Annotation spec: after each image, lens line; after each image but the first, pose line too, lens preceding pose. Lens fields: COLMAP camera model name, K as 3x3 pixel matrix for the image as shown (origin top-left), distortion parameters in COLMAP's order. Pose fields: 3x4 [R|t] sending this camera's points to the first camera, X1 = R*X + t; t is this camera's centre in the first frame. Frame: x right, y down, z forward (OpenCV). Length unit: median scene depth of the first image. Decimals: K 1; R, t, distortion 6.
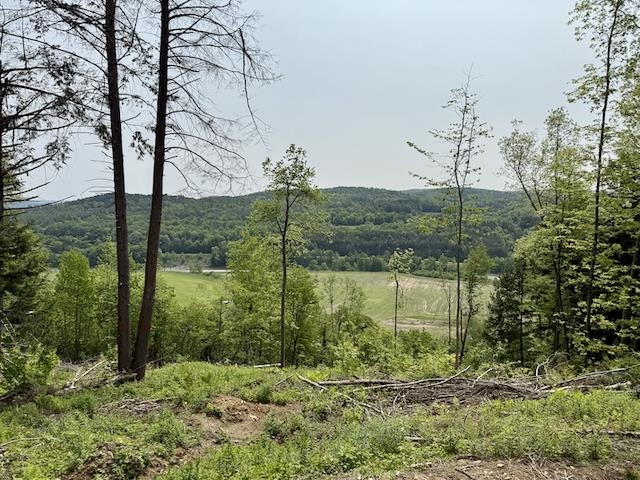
lens RADIAL K [[430.0, 0, 320.0], [0, 430.0, 240.0], [0, 0, 1]] dist [0.025113, -0.061037]
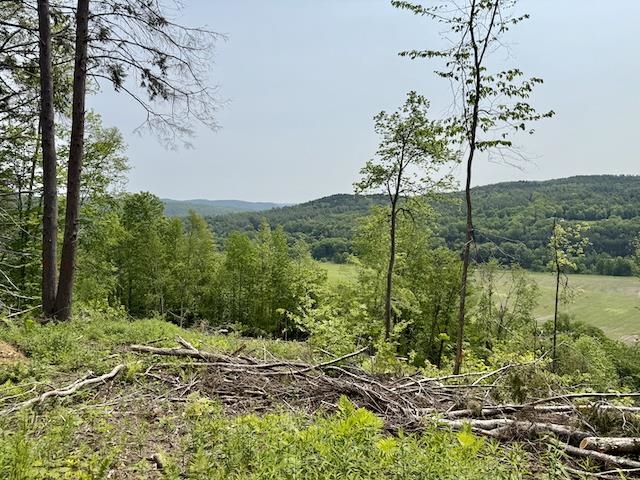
lens RADIAL K [[430.0, 0, 320.0], [0, 430.0, 240.0], [0, 0, 1]] dist [0.025113, -0.061037]
pose [[0.877573, 0.007546, -0.479383, 0.118427], [-0.006232, 0.999971, 0.004332, 0.036992], [0.479402, -0.000814, 0.877595, 0.123776]]
